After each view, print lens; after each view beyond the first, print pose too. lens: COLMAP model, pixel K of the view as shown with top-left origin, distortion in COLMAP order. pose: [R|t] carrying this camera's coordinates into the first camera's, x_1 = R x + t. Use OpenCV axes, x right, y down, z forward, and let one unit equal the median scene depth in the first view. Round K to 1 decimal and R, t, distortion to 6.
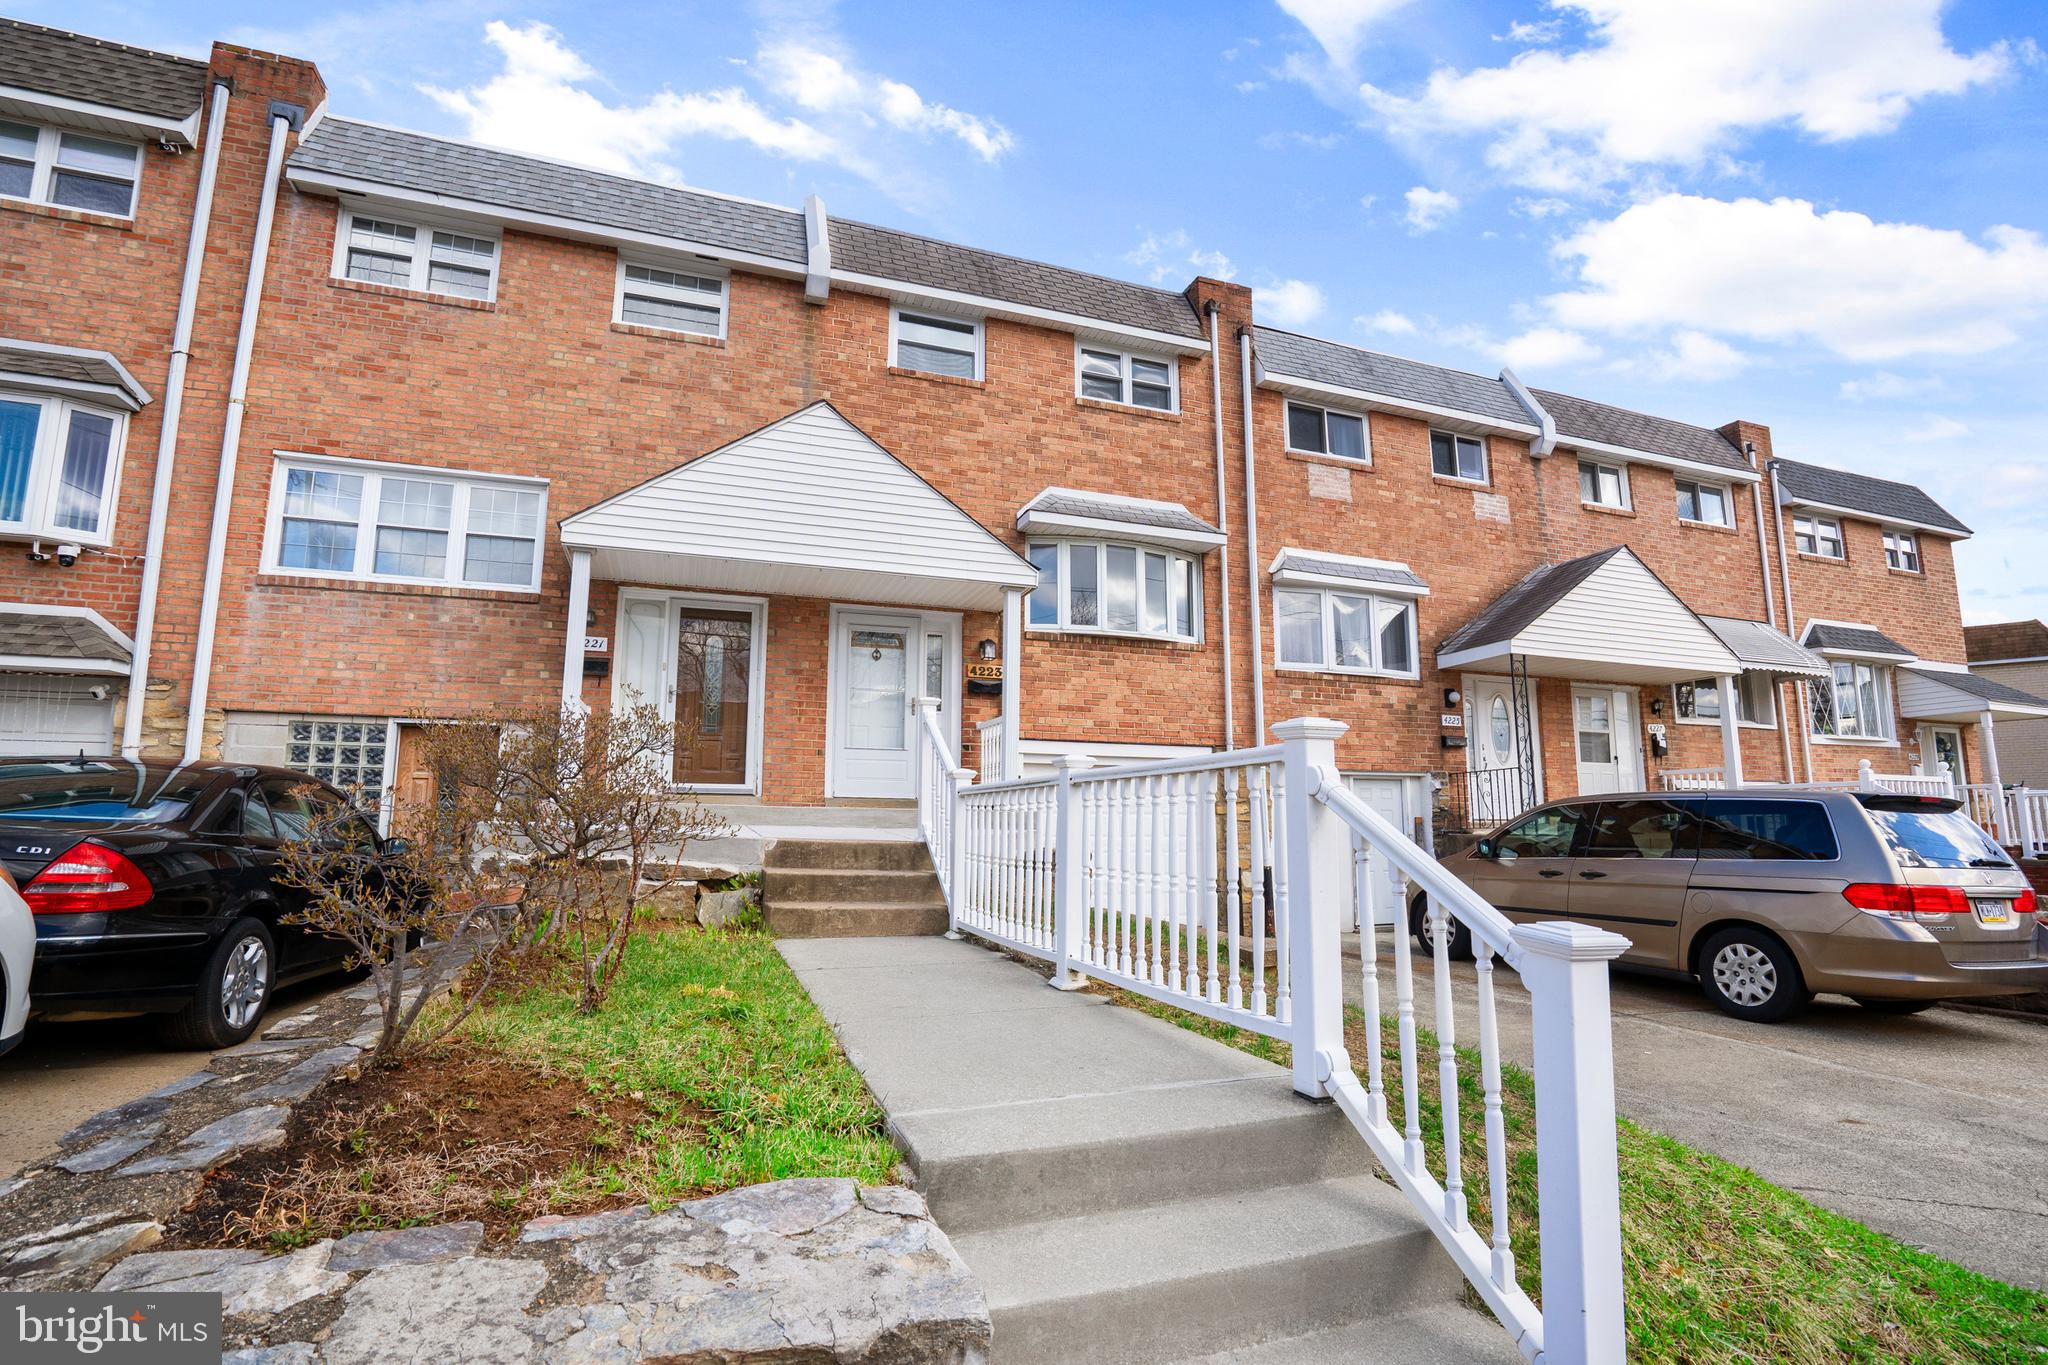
lens RADIAL K [[954.6, 0, 1033.0], [0, 954.6, 690.4], [0, 0, 1]] dist [-0.054558, 0.018812]
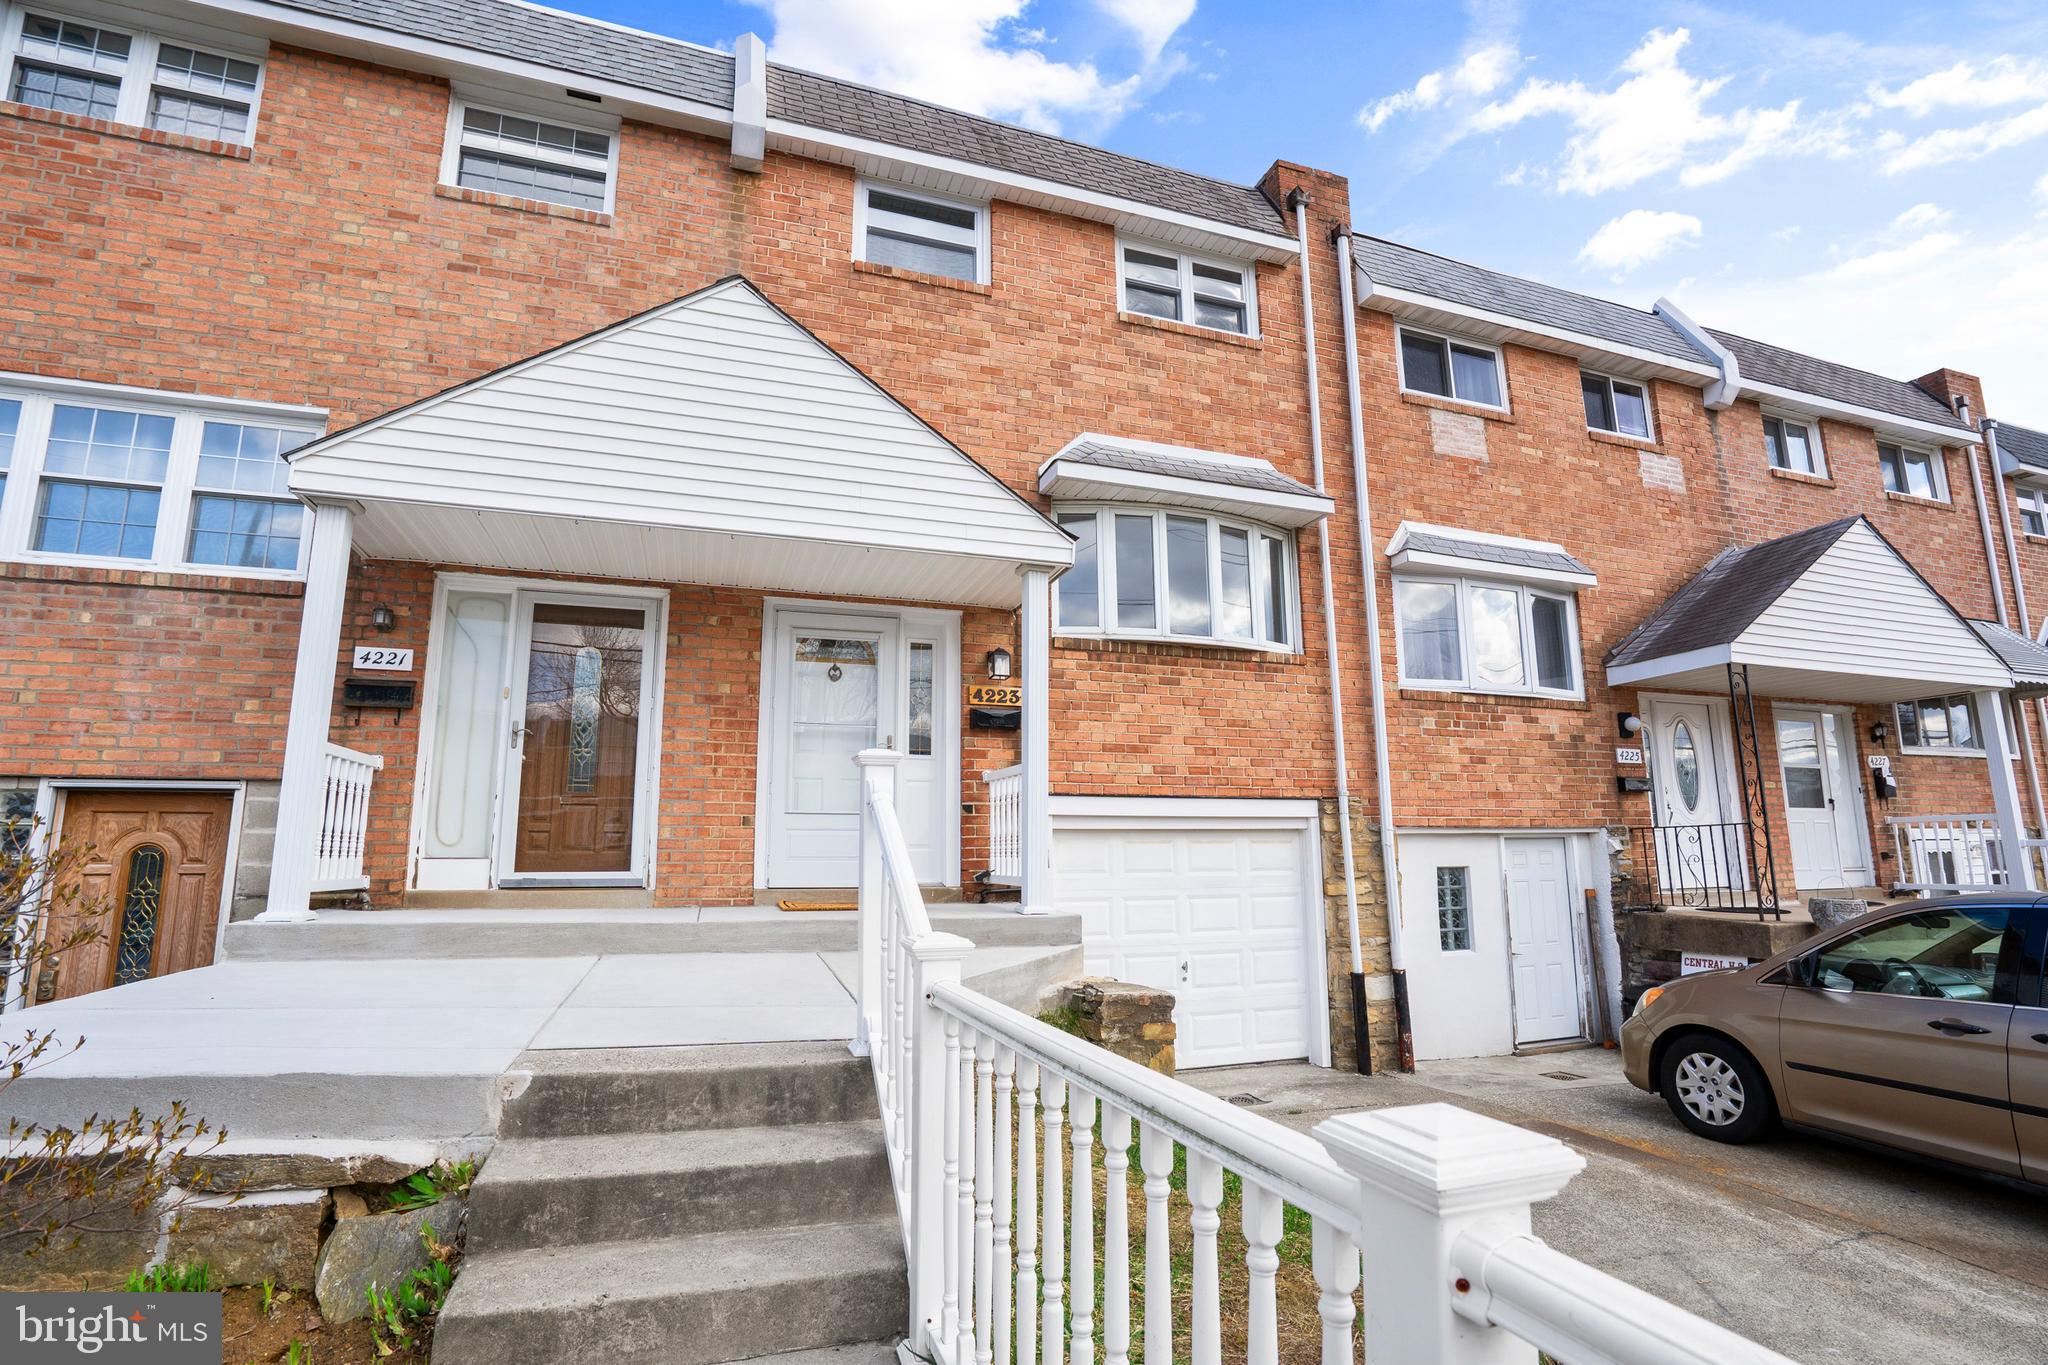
lens RADIAL K [[954.6, 0, 1031.8], [0, 954.6, 696.7], [0, 0, 1]] dist [-0.054558, 0.018812]
pose [[0.999845, -0.010550, -0.014111, -0.014363], [0.010276, 0.999760, -0.019336, -0.005929], [0.014312, 0.019188, 0.999713, 0.320006]]
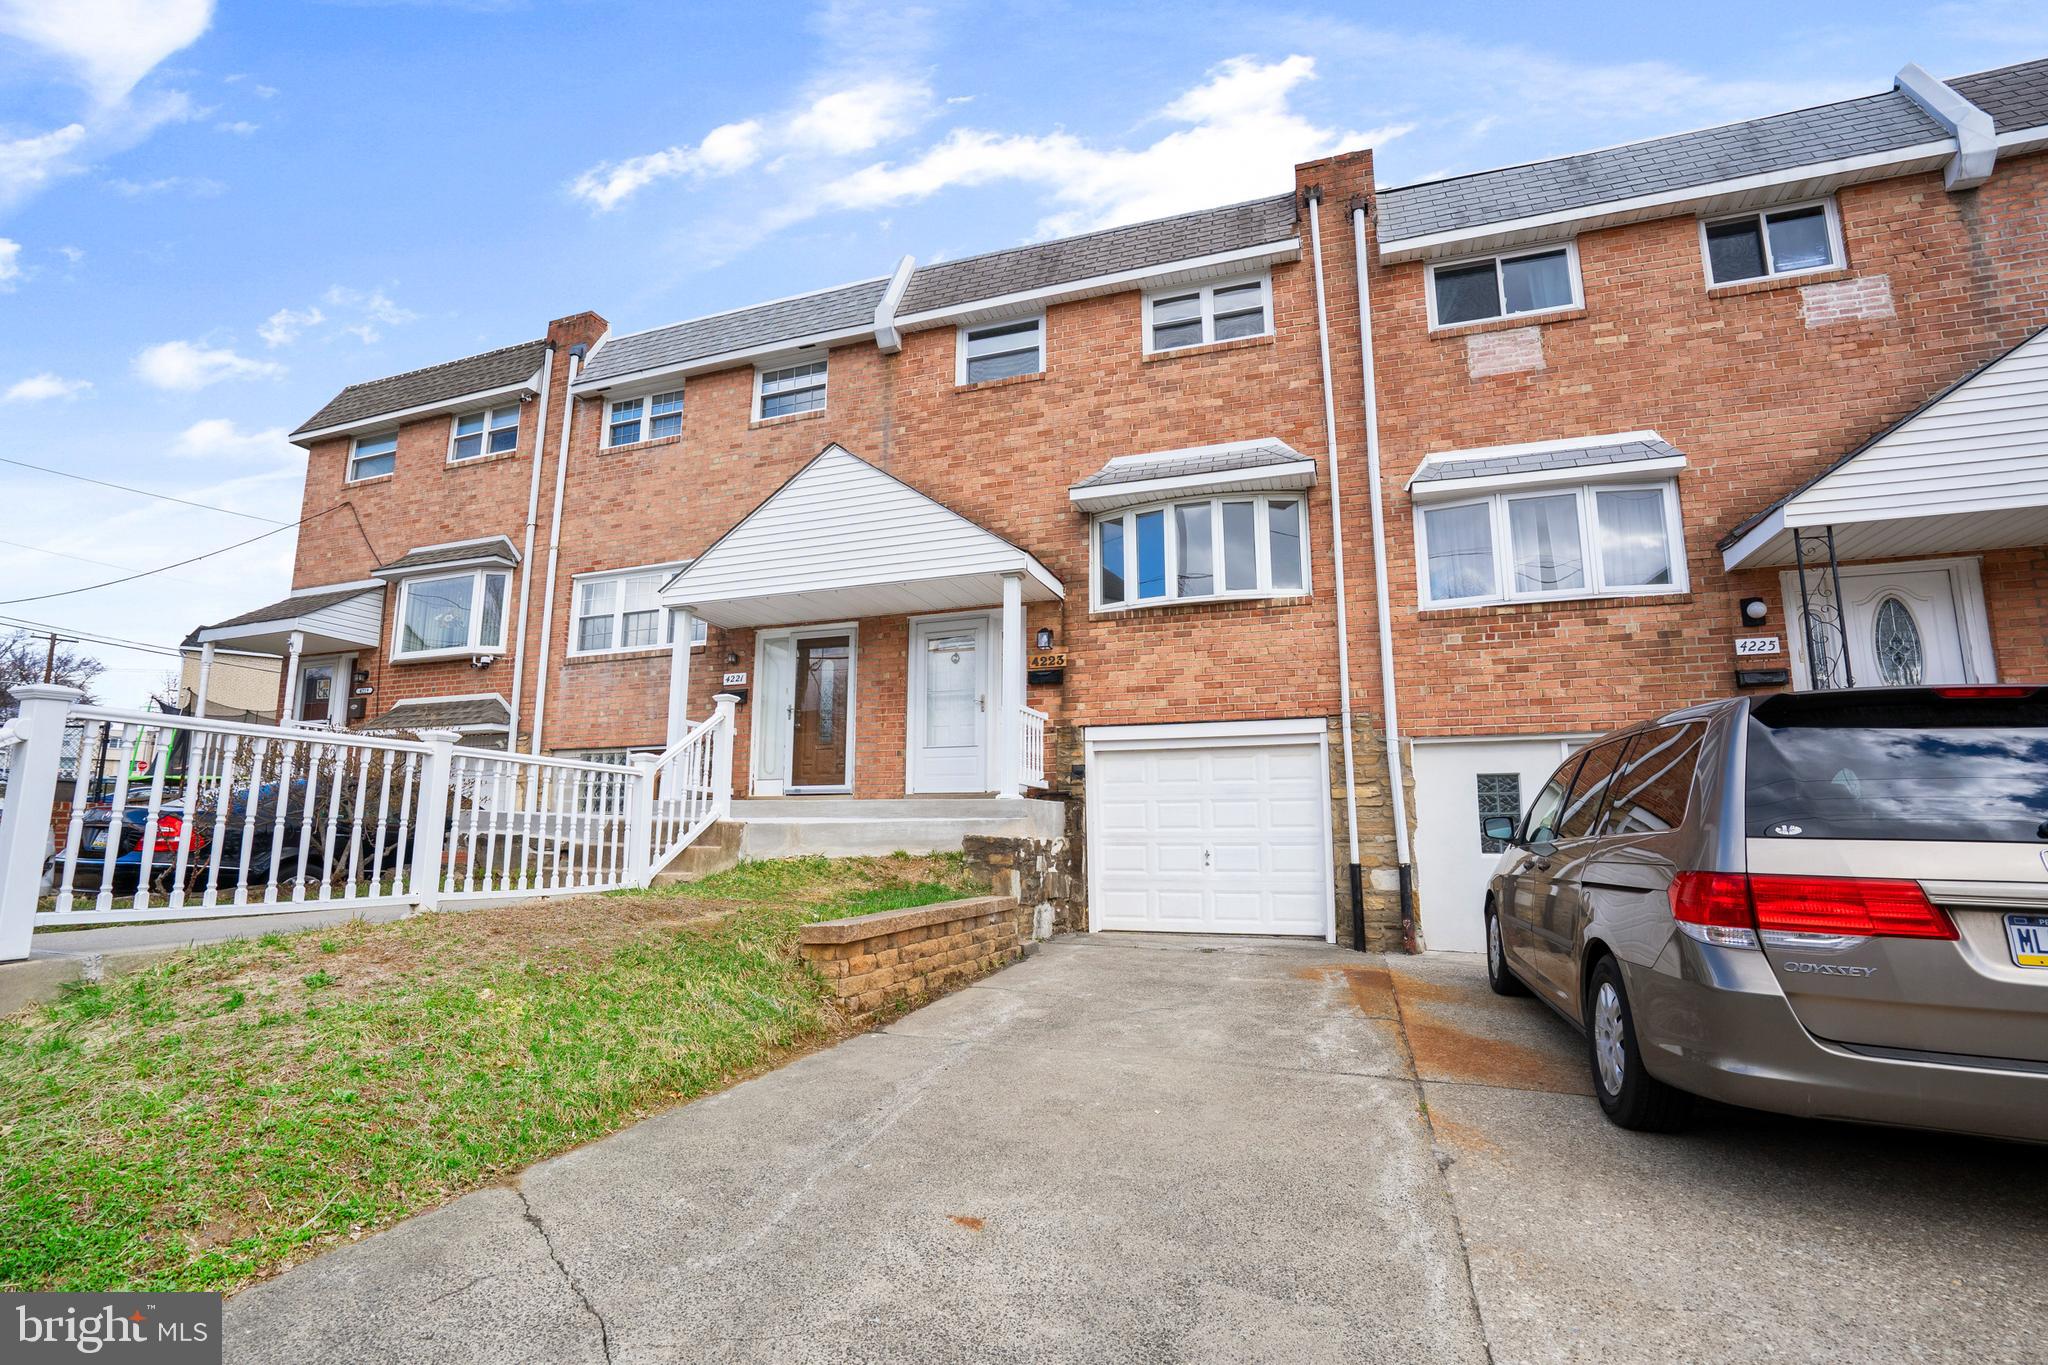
lens RADIAL K [[954.6, 0, 1019.3], [0, 954.6, 693.1], [0, 0, 1]] dist [-0.054558, 0.018812]
pose [[0.770411, -0.103239, -0.629133, 0.548310], [0.092449, 0.994462, -0.049980, 0.060051], [0.630809, -0.019657, 0.775689, 0.217407]]
